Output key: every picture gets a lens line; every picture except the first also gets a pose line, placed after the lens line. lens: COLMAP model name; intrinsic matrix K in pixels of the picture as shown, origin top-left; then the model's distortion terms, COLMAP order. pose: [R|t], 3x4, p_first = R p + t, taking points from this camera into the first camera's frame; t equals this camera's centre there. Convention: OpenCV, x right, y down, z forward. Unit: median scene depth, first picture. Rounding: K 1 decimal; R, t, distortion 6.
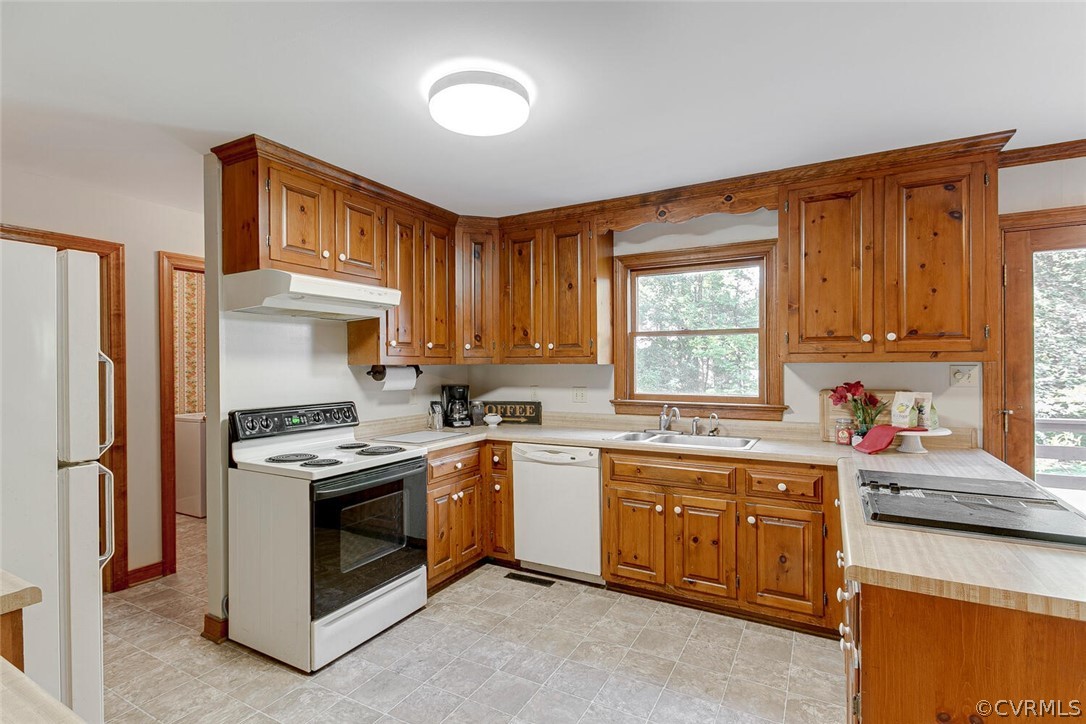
lens RADIAL K [[522.2, 0, 533.9], [0, 522.2, 363.5], [0, 0, 1]] dist [0.006408, -0.004318]
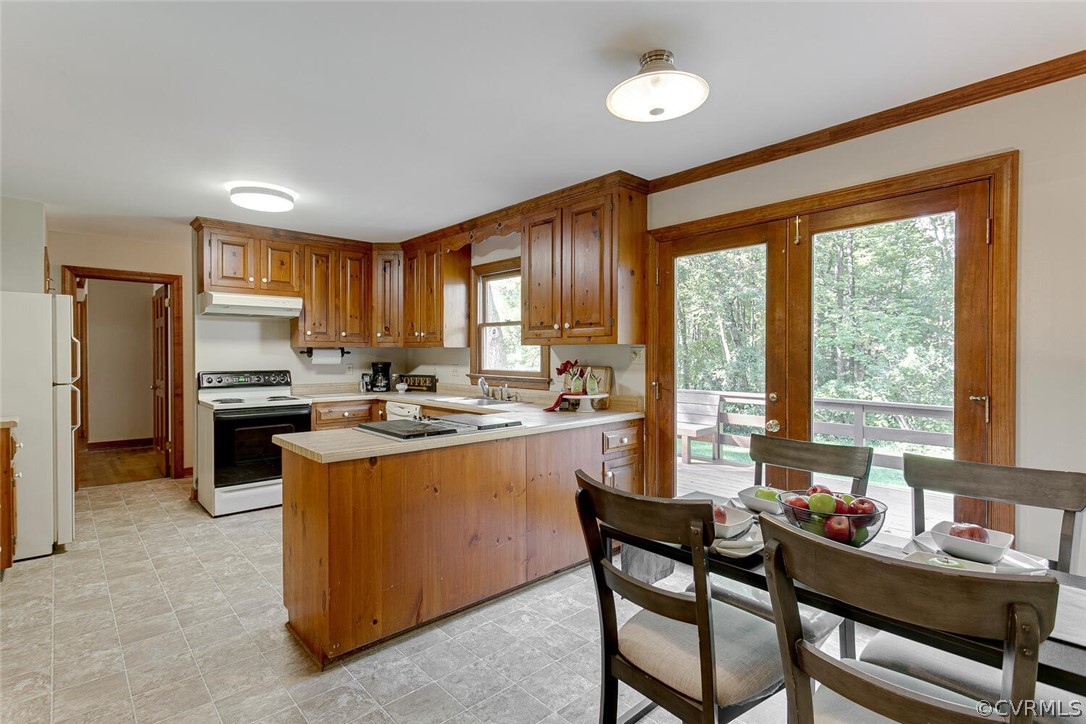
lens RADIAL K [[522.2, 0, 530.8], [0, 522.2, 358.3], [0, 0, 1]] dist [0.006408, -0.004318]
pose [[0.948789, 0.008476, -0.315797, 0.863823], [-0.005116, 0.999921, 0.011467, 0.015702], [0.315869, -0.009264, 0.948758, -0.263332]]
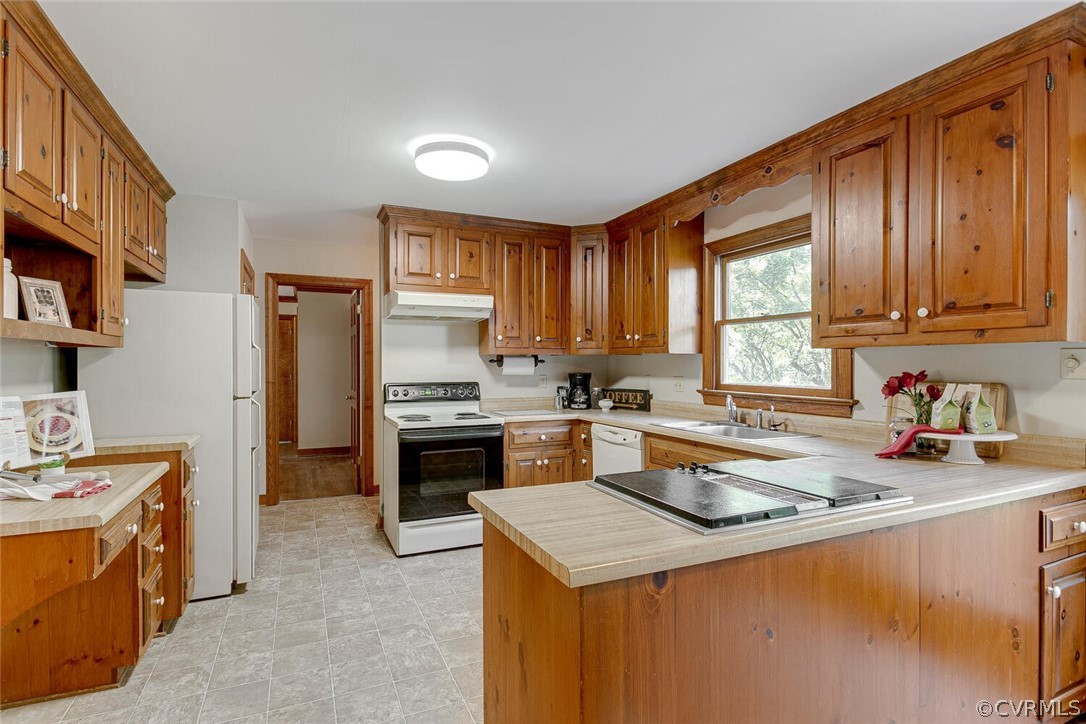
lens RADIAL K [[522.2, 0, 530.0], [0, 522.2, 365.5], [0, 0, 1]] dist [0.006408, -0.004318]
pose [[0.803125, 0.006461, -0.595775, 0.573566], [-0.002495, 0.999969, 0.007480, 0.020620], [0.595805, -0.004521, 0.803116, 0.011563]]
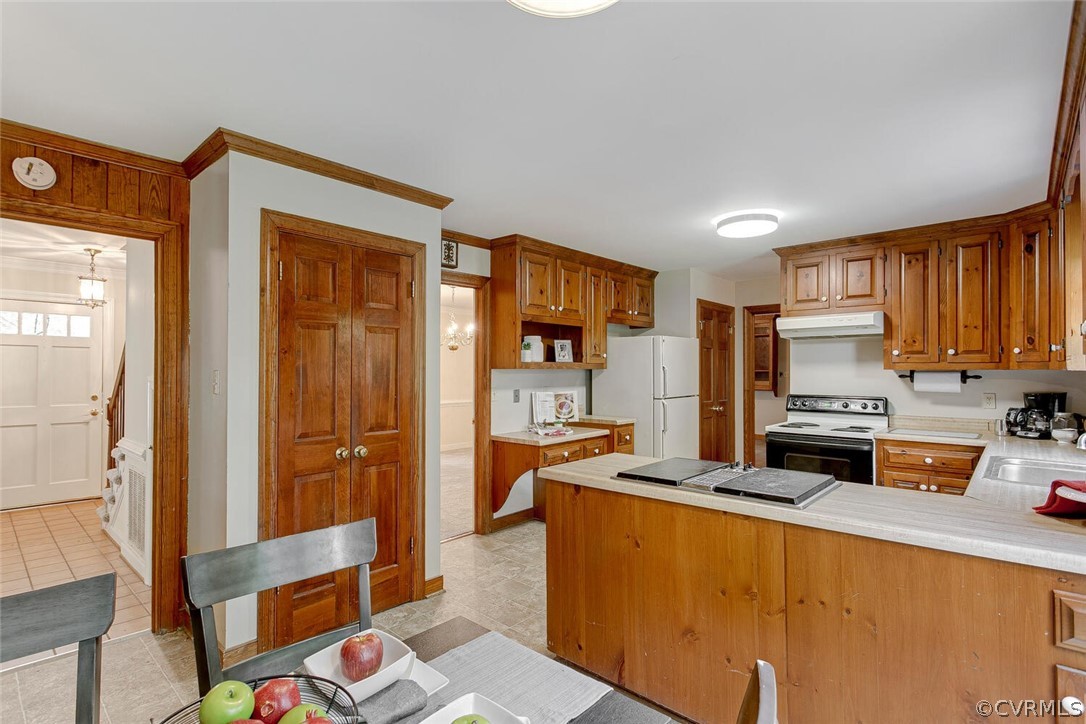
lens RADIAL K [[522.2, 0, 541.1], [0, 522.2, 365.3], [0, 0, 1]] dist [0.006408, -0.004318]
pose [[-0.211917, -0.004528, -0.977277, 1.165235], [0.002807, 0.999982, -0.005242, -0.004311], [0.977284, -0.003854, -0.211900, 0.448040]]
